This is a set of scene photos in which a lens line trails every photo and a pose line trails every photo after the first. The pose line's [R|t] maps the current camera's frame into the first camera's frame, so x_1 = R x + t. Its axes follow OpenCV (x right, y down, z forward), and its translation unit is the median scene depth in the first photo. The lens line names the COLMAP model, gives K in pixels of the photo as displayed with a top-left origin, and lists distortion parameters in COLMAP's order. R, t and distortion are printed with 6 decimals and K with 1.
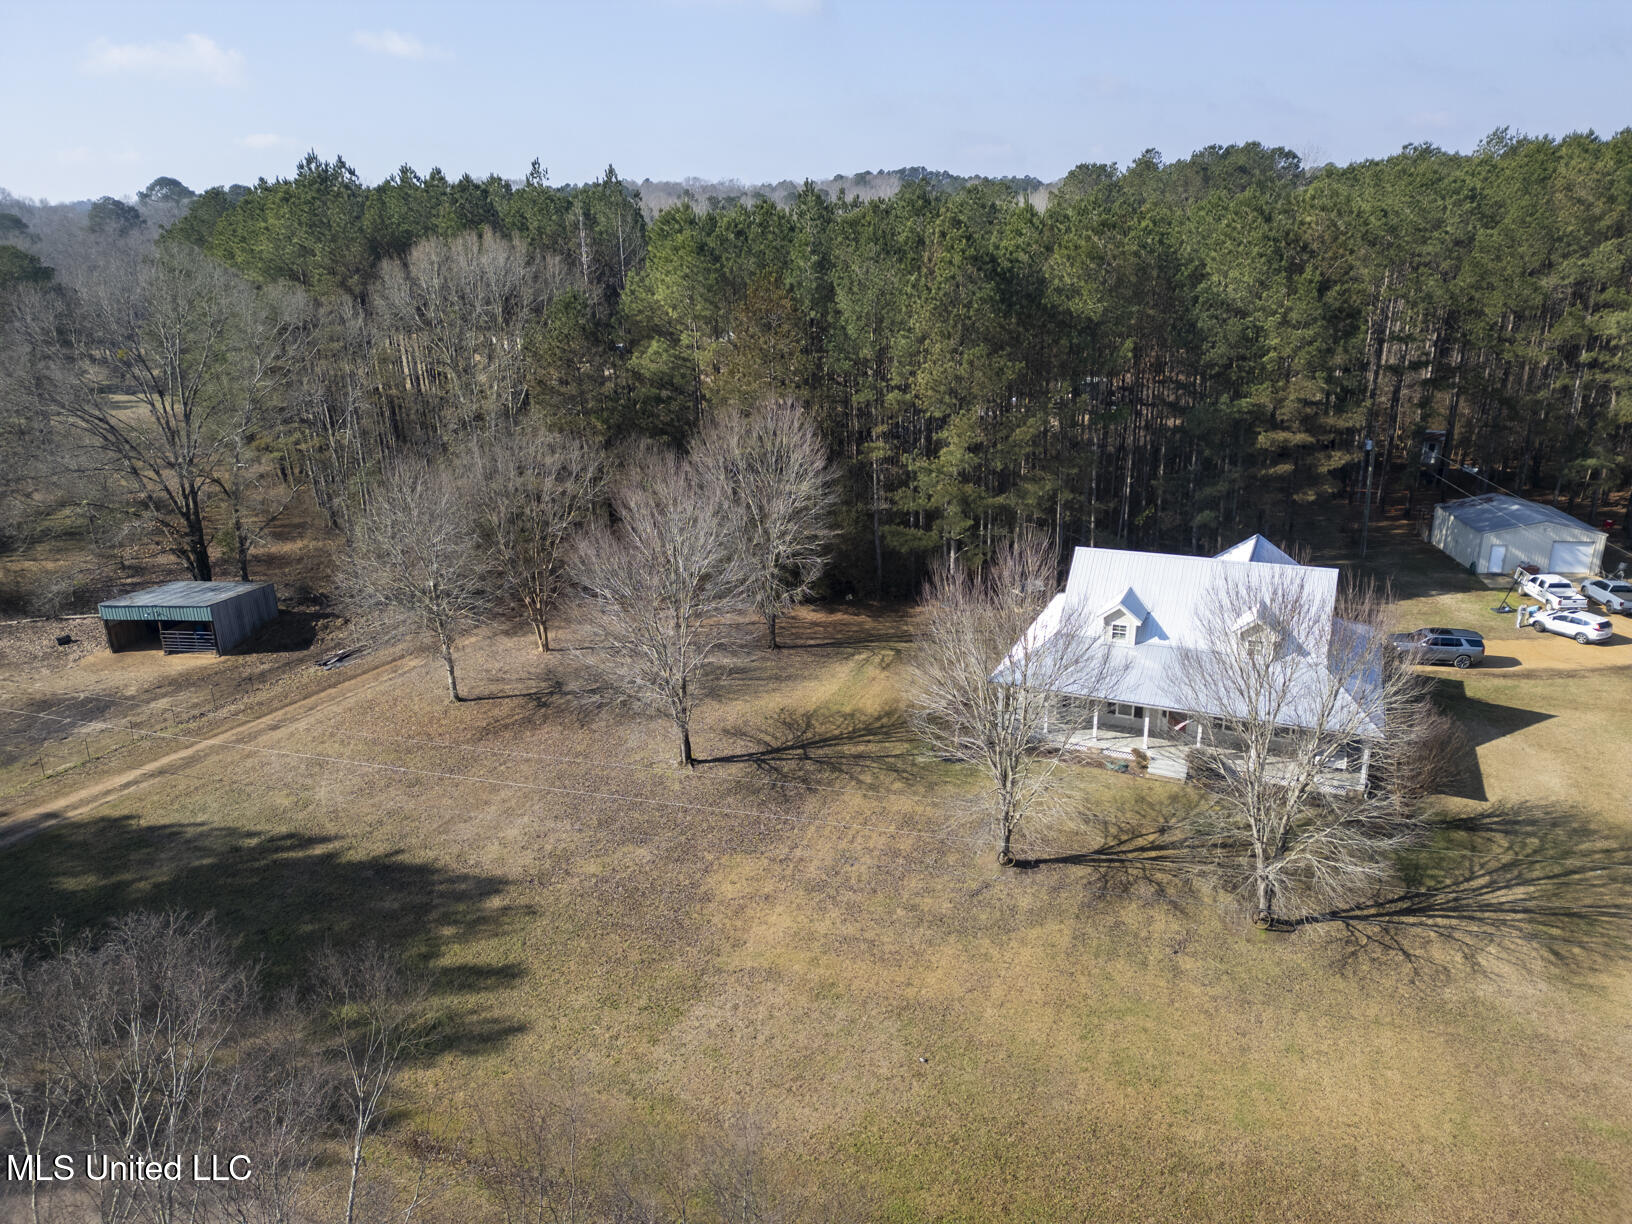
lens RADIAL K [[1132.2, 0, 820.1], [0, 1132.2, 603.9], [0, 0, 1]] dist [0.102052, -0.100577]
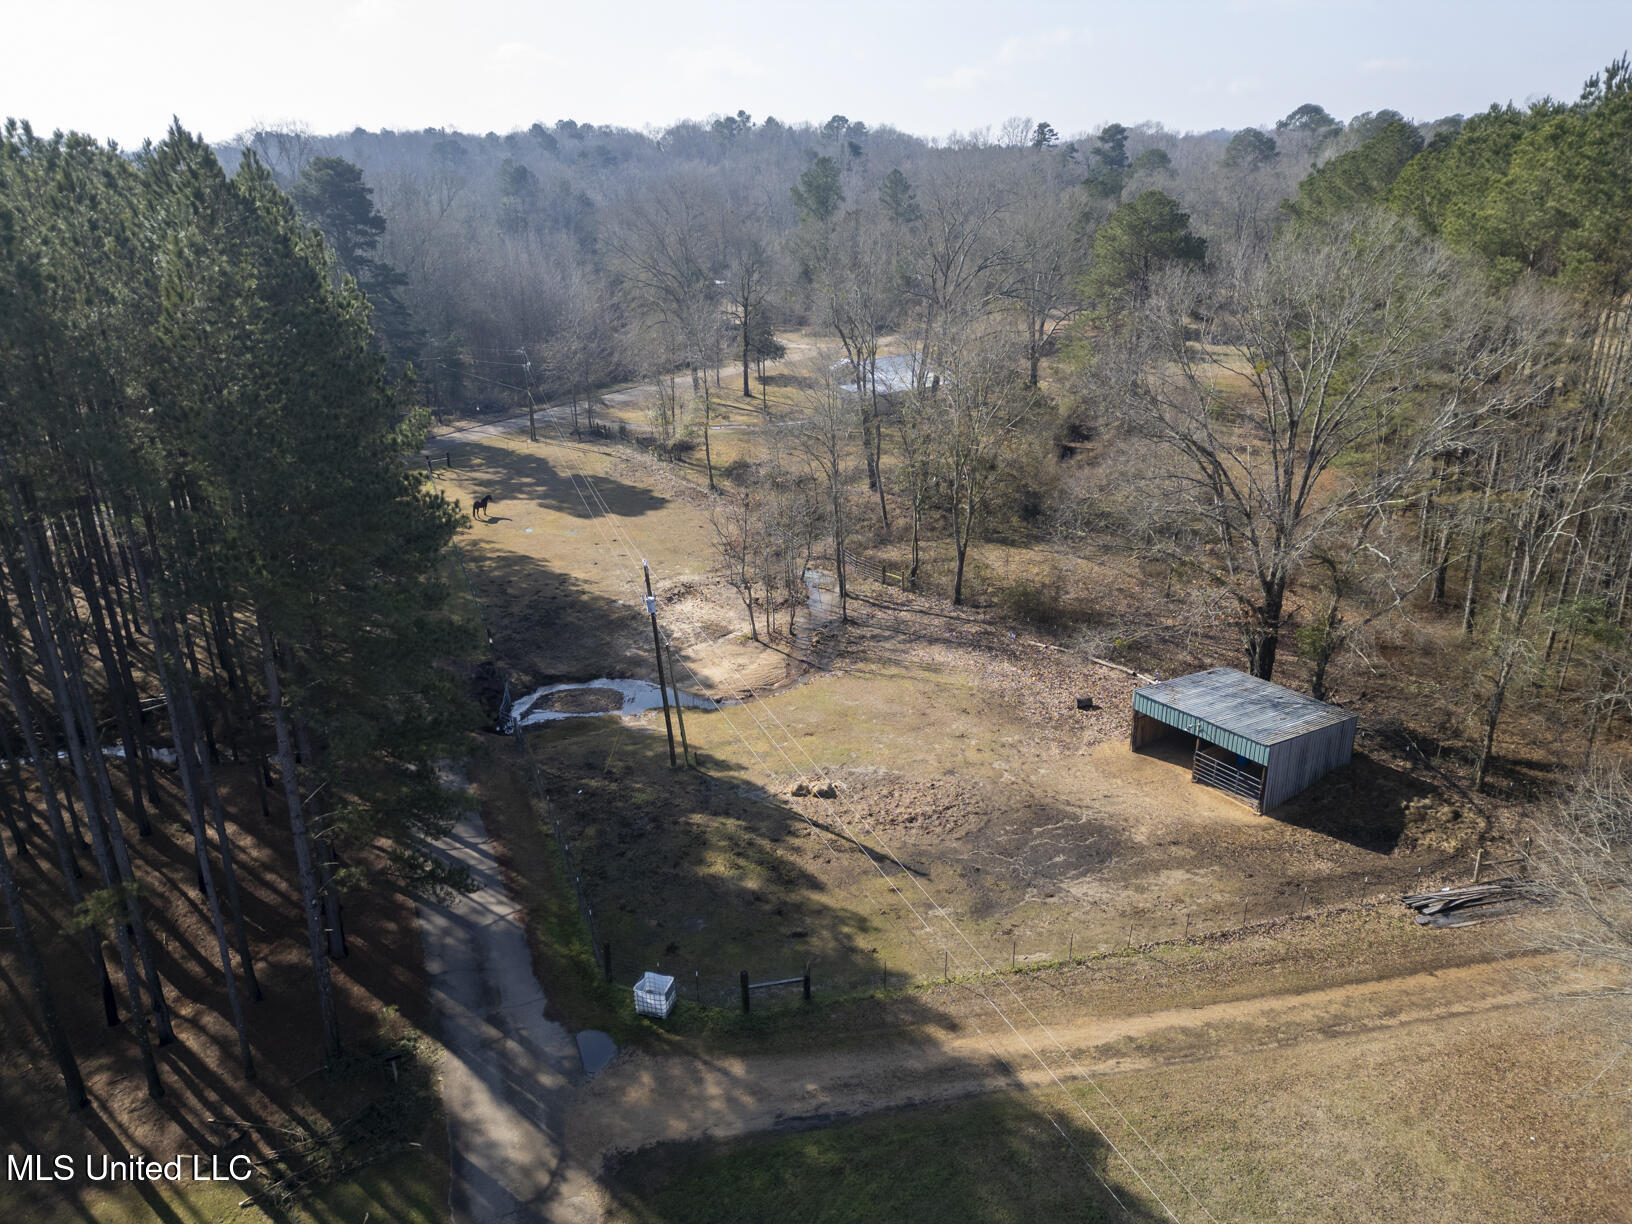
lens RADIAL K [[1132.2, 0, 820.1], [0, 1132.2, 603.9], [0, 0, 1]] dist [0.102052, -0.100577]
pose [[0.663586, 0.271981, -0.696907, -0.245984], [-0.231306, 0.960517, 0.154612, -0.121630], [0.711443, 0.058601, 0.700297, 0.315976]]
